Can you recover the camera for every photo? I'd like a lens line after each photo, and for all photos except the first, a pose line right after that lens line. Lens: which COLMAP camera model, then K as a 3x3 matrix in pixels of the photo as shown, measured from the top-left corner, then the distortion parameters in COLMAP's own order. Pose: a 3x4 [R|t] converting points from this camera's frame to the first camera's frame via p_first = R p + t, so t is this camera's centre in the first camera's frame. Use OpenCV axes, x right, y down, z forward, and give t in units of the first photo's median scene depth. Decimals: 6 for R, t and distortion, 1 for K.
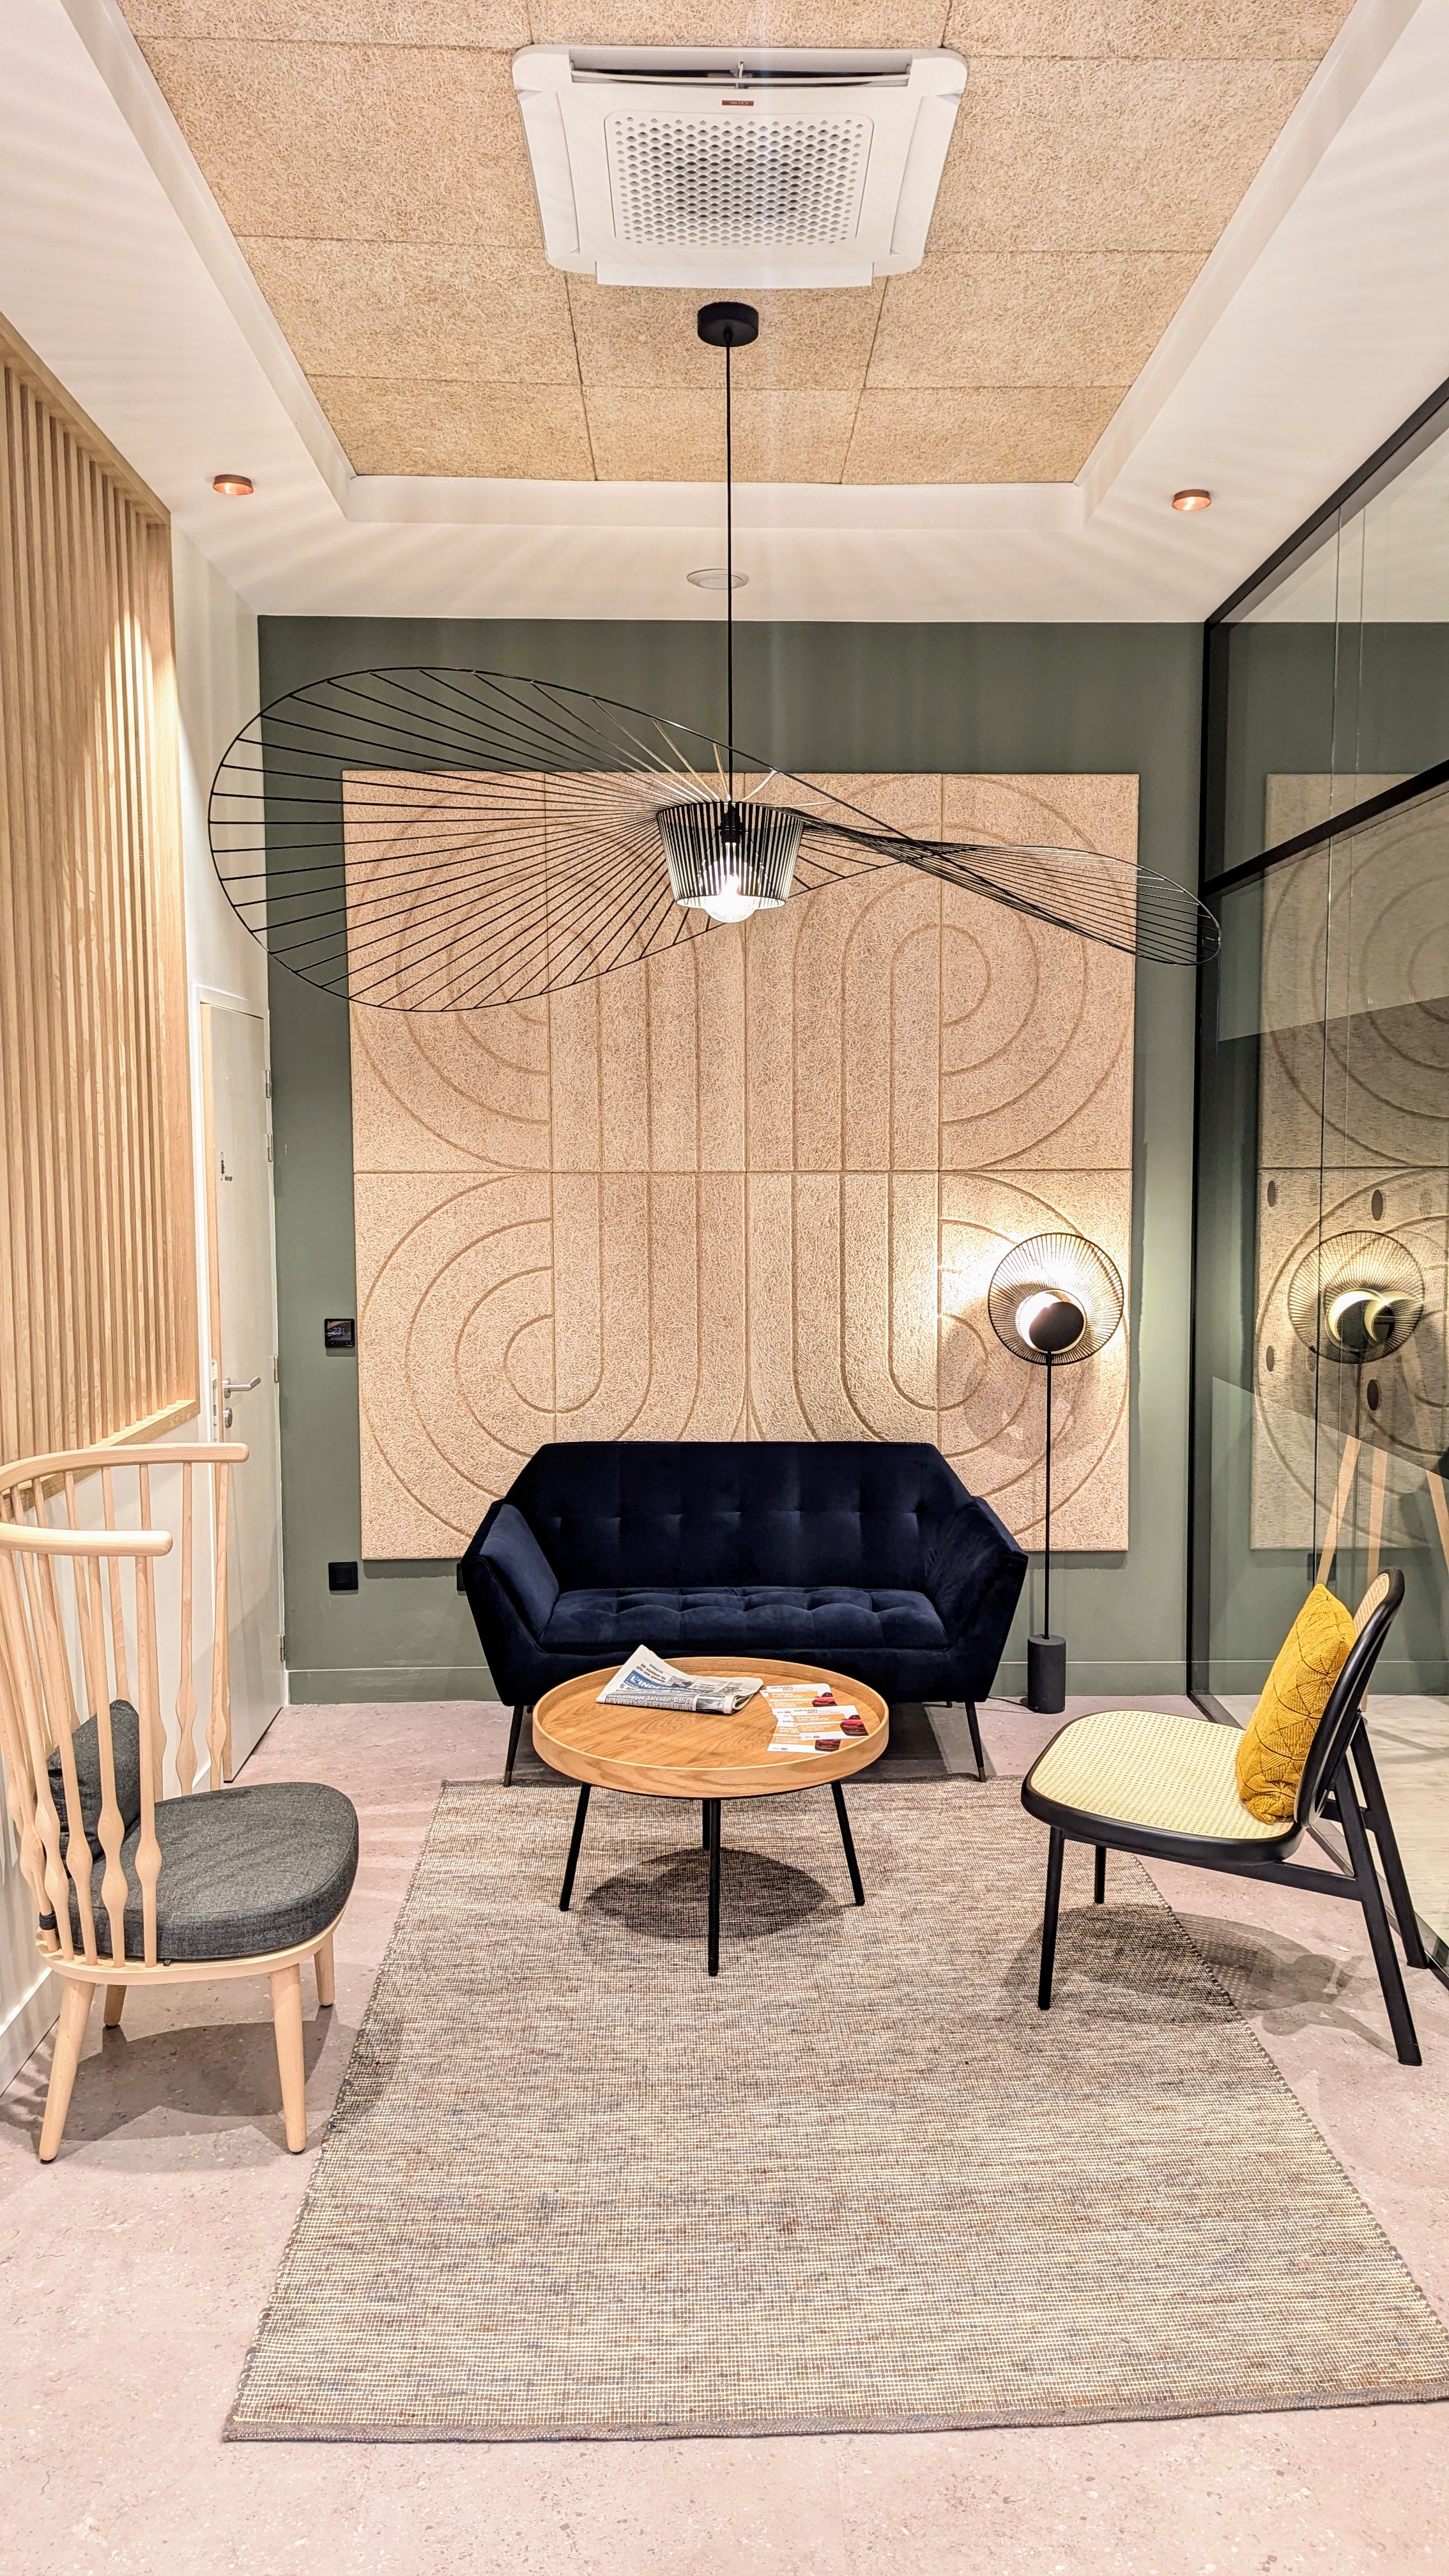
lens RADIAL K [[1812.8, 0, 724.5], [0, 1812.8, 1288.0], [0, 0, 1]] dist [0.000631, 0.001539]
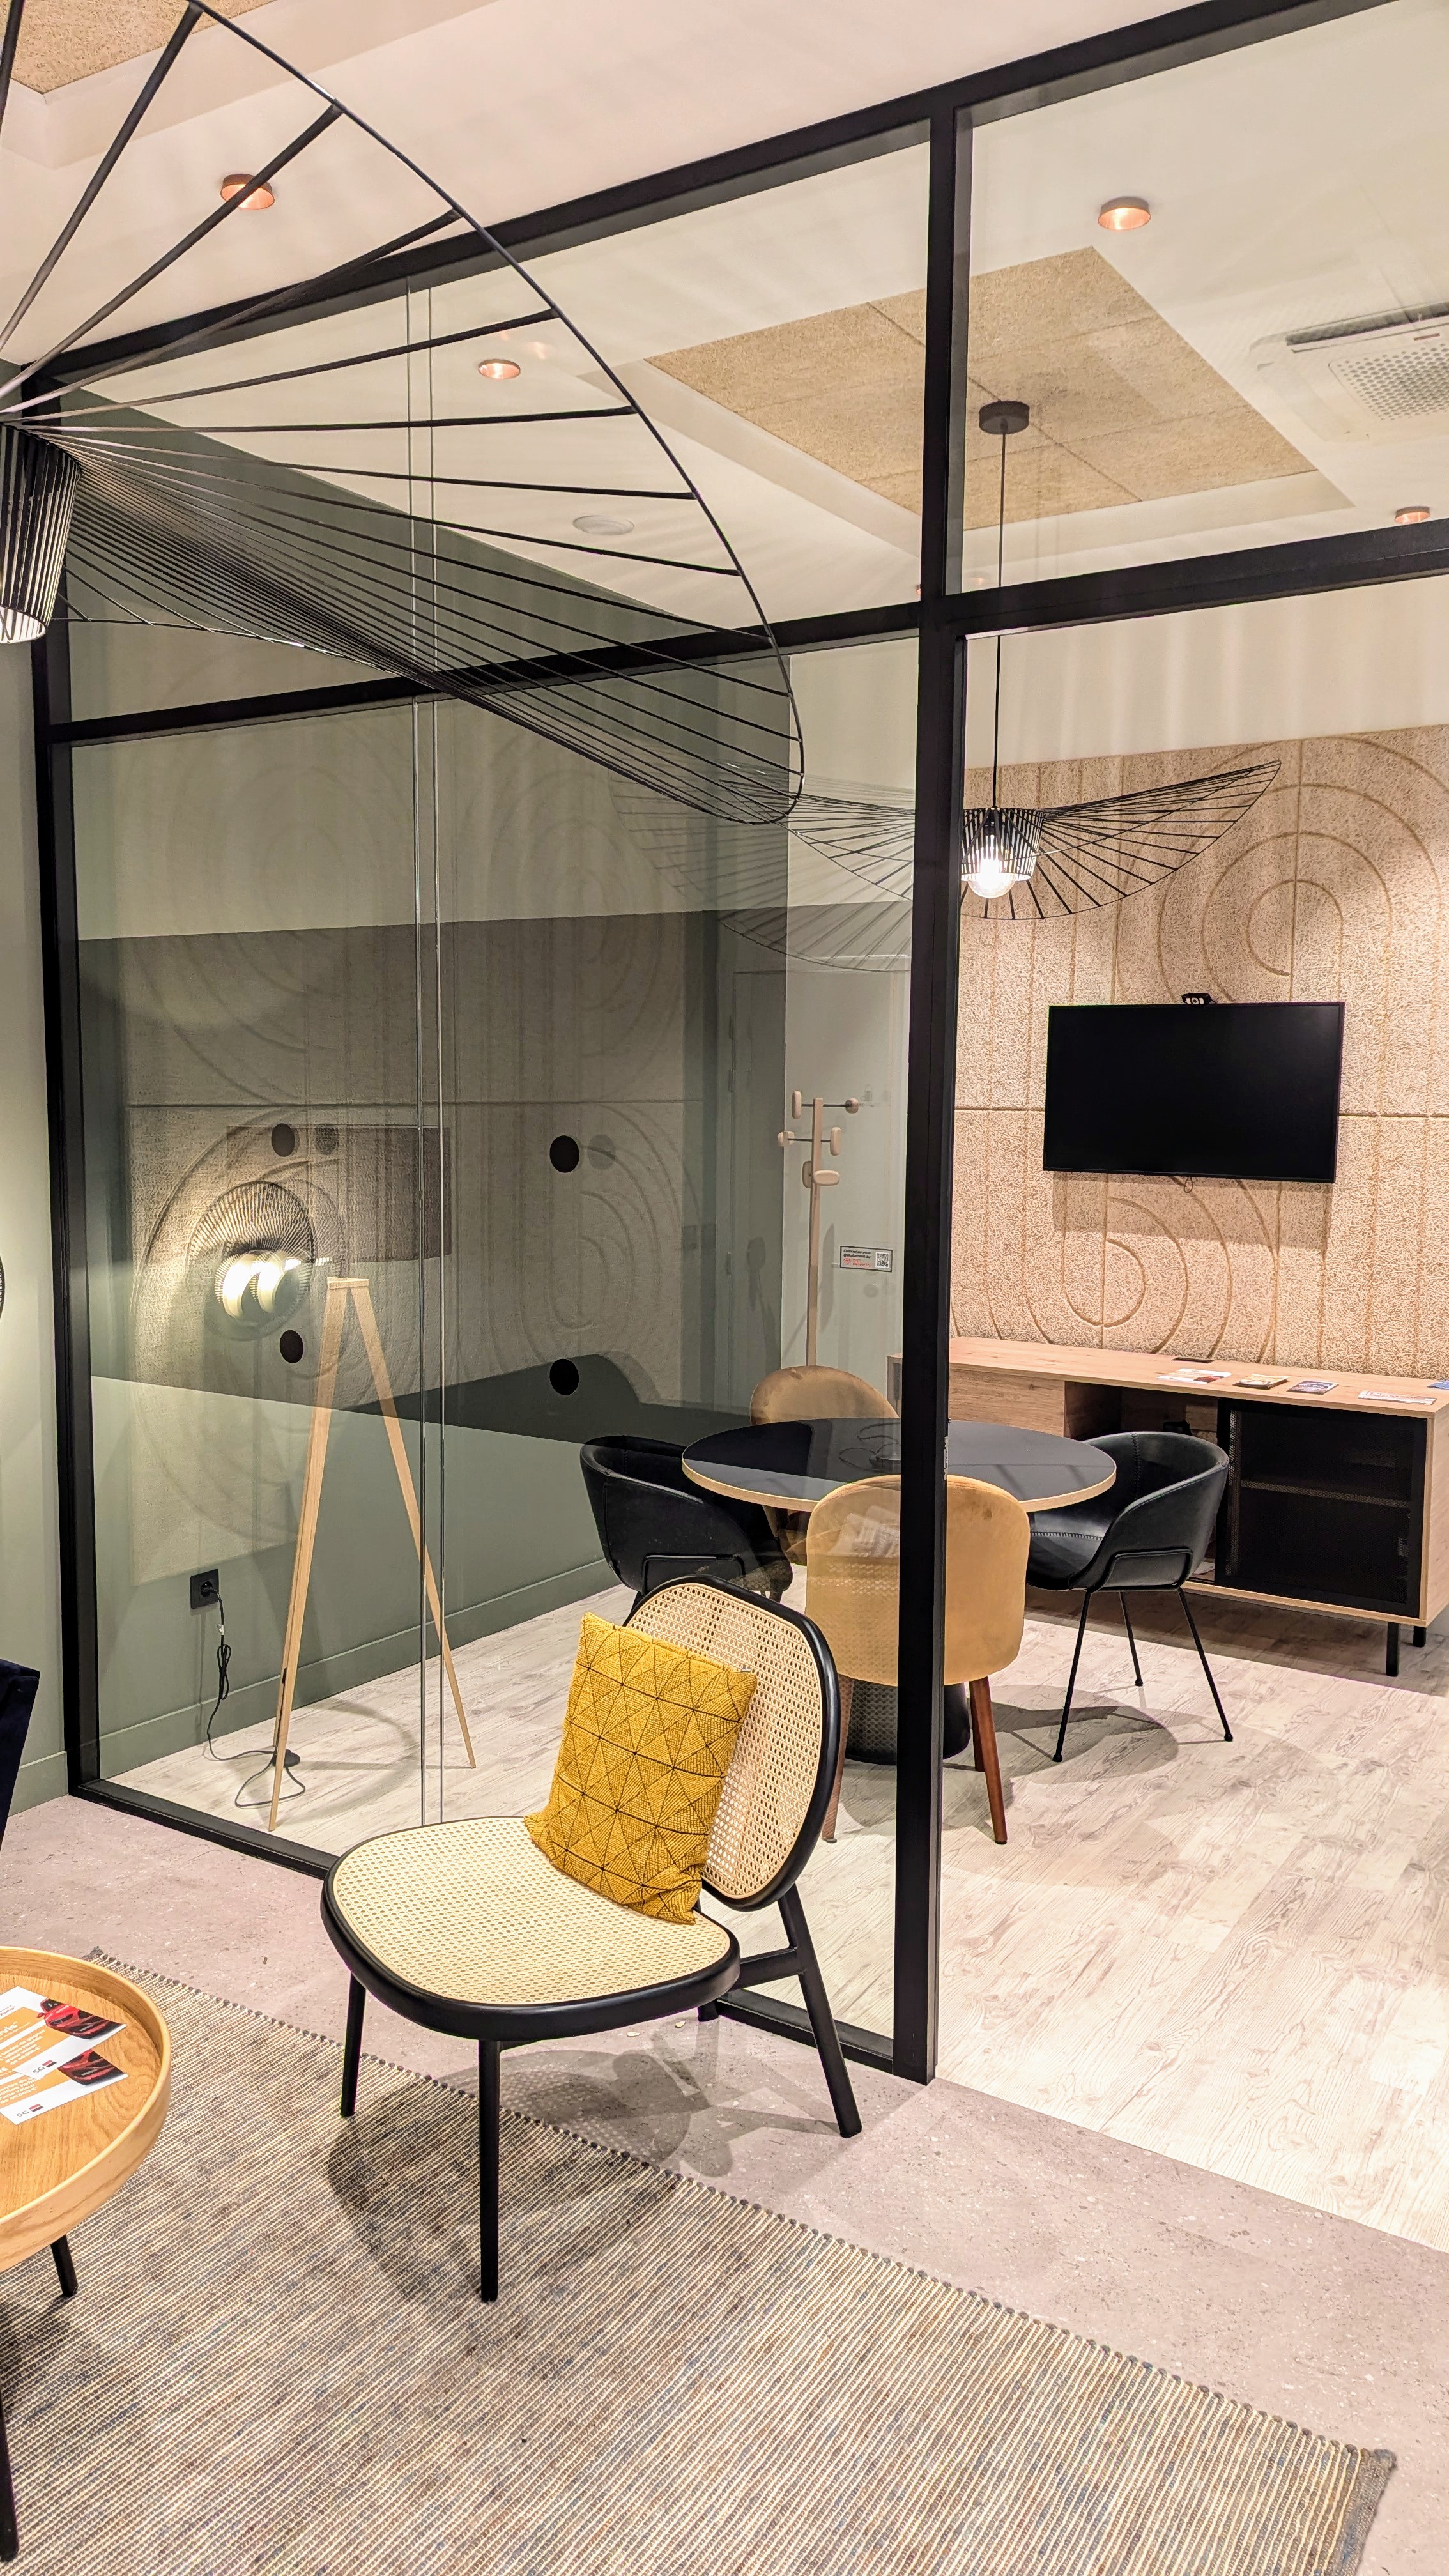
lens RADIAL K [[1842.5, 0, 724.5], [0, 1842.5, 1288.0], [0, 0, 1]] dist [0.041395, -0.001862]
pose [[0.563253, -0.088961, 0.821482, -0.337446], [0.054147, 0.996024, 0.070737, -0.046363], [-0.824509, 0.004638, 0.565830, 0.497878]]
